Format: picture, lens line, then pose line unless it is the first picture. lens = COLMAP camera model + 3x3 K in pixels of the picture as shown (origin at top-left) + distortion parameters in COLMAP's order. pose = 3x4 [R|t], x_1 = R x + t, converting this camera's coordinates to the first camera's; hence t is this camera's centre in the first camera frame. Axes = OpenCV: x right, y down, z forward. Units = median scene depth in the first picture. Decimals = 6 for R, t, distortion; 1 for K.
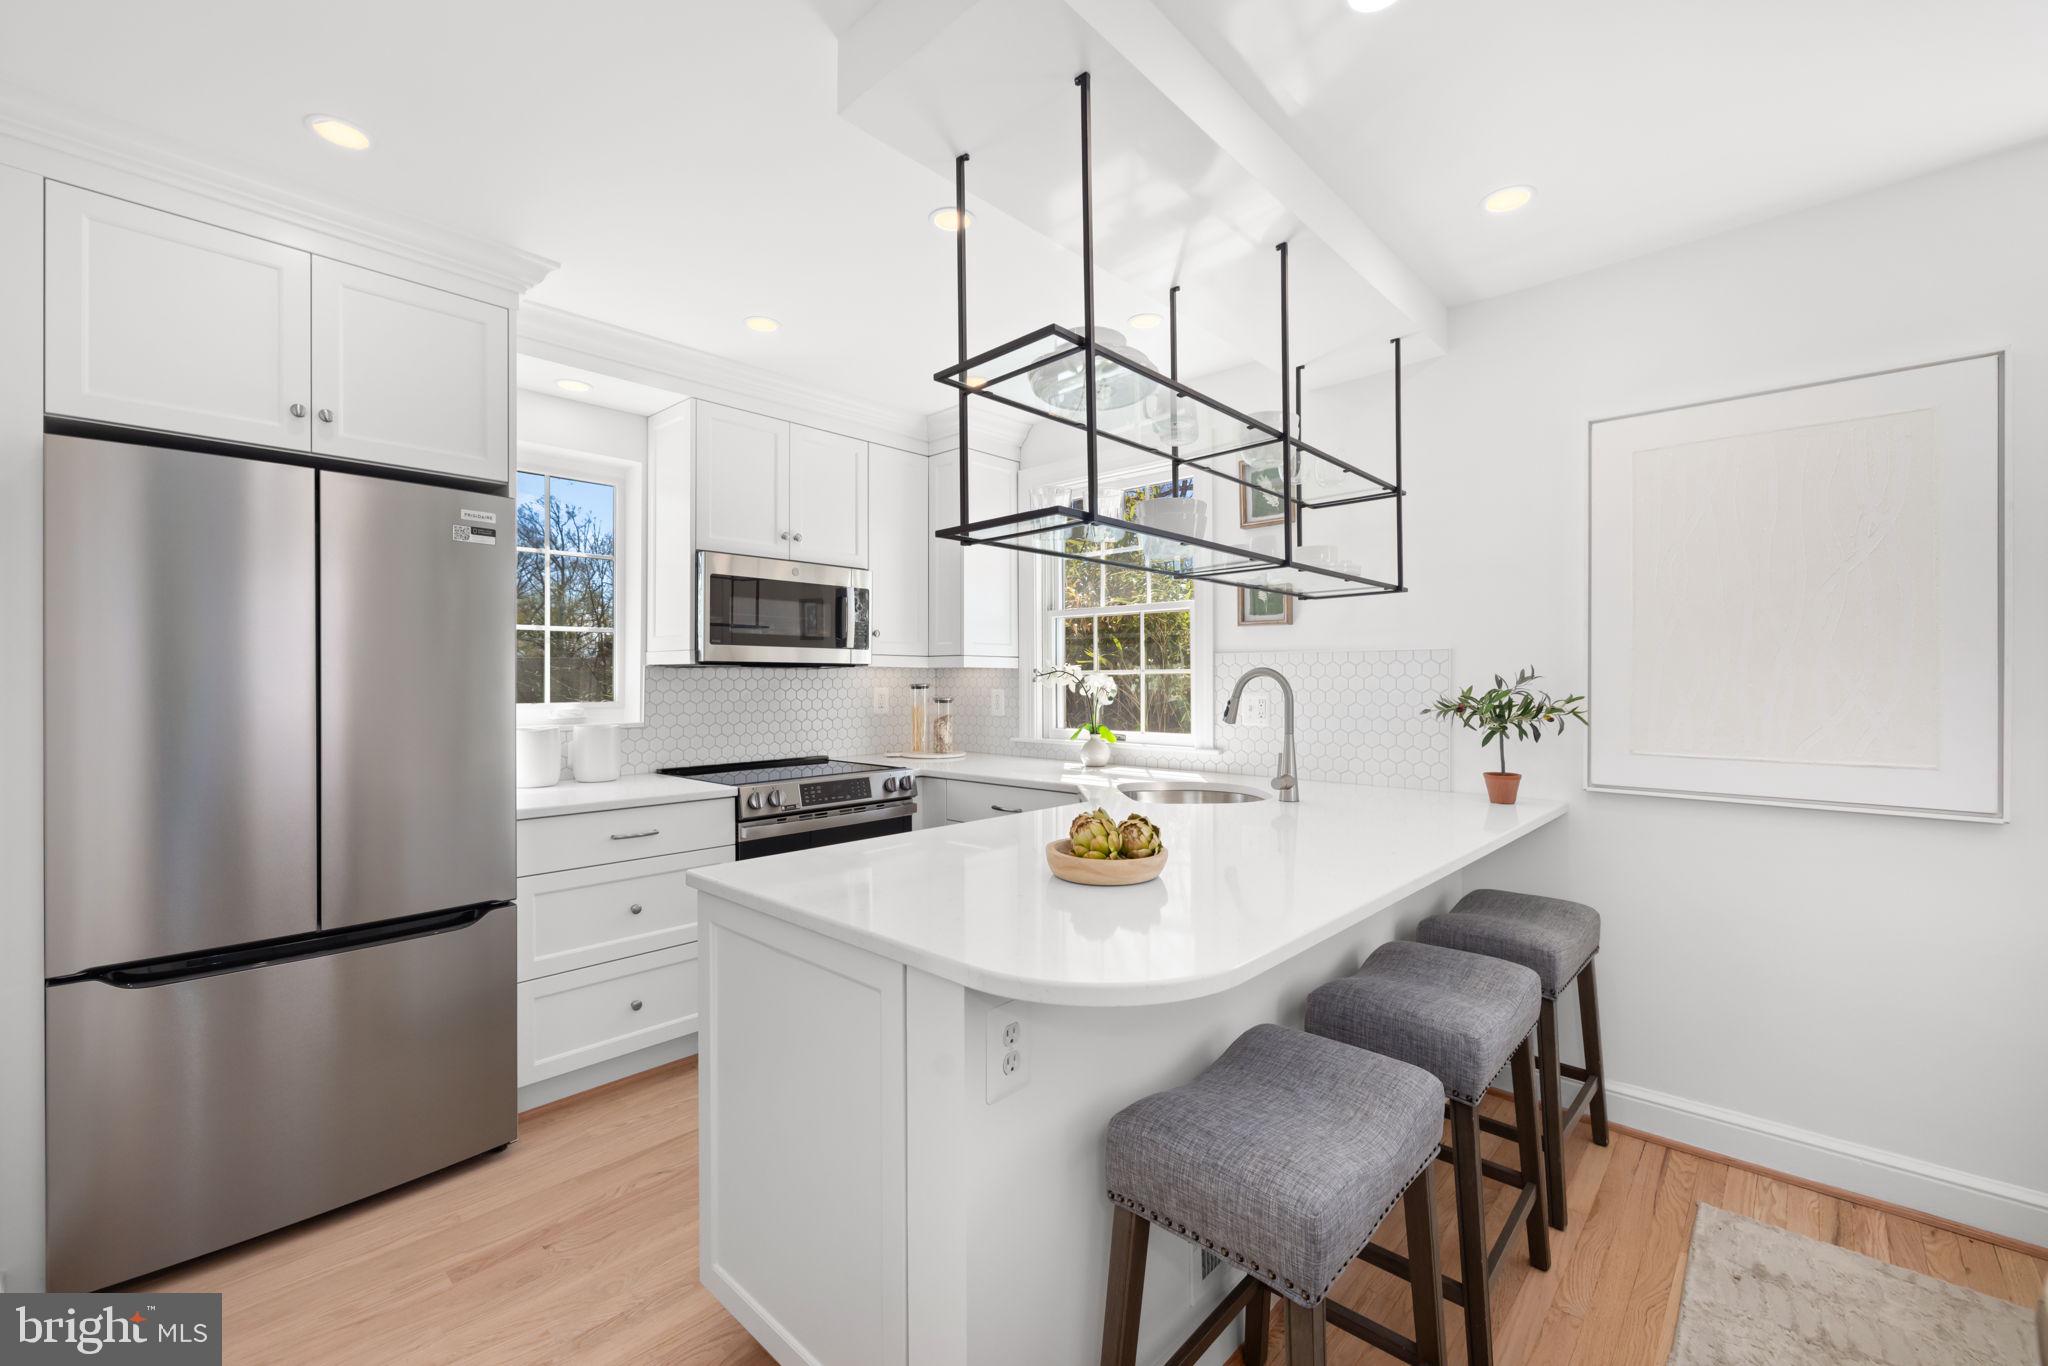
lens RADIAL K [[826.3, 0, 1024.7], [0, 826.3, 679.9], [0, 0, 1]] dist [-0.009858, 0.000661]
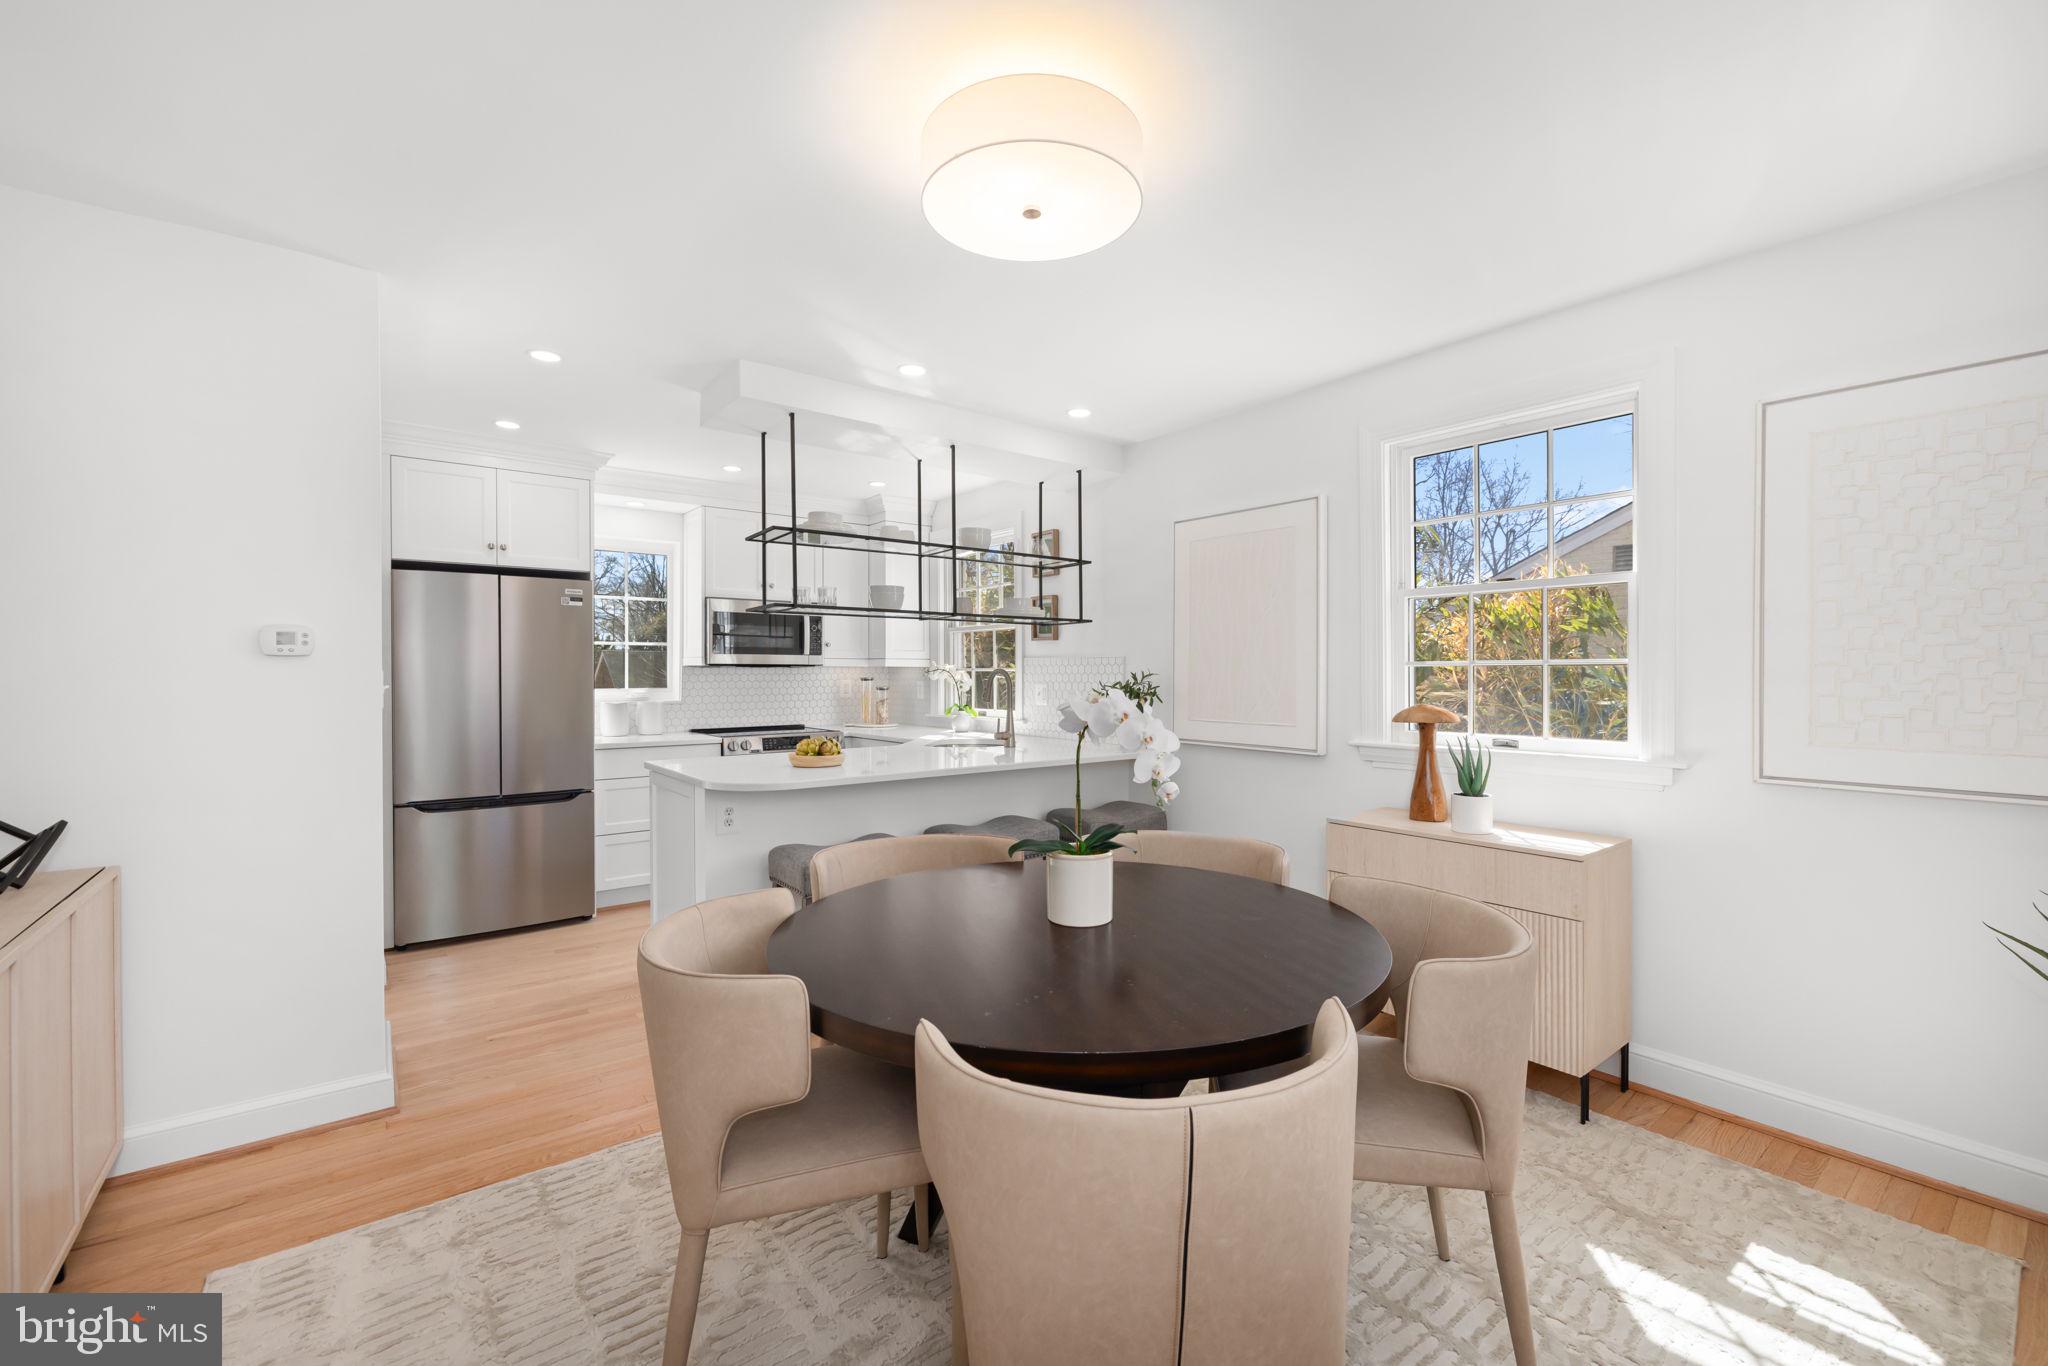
lens RADIAL K [[826.3, 0, 1023.6], [0, 826.3, 675.9], [0, 0, 1]] dist [-0.009858, 0.000661]
pose [[0.988123, 0.001339, -0.153657, 0.476506], [-0.000708, 0.999991, 0.004161, -0.005280], [0.153662, -0.004002, 0.988115, -0.530007]]
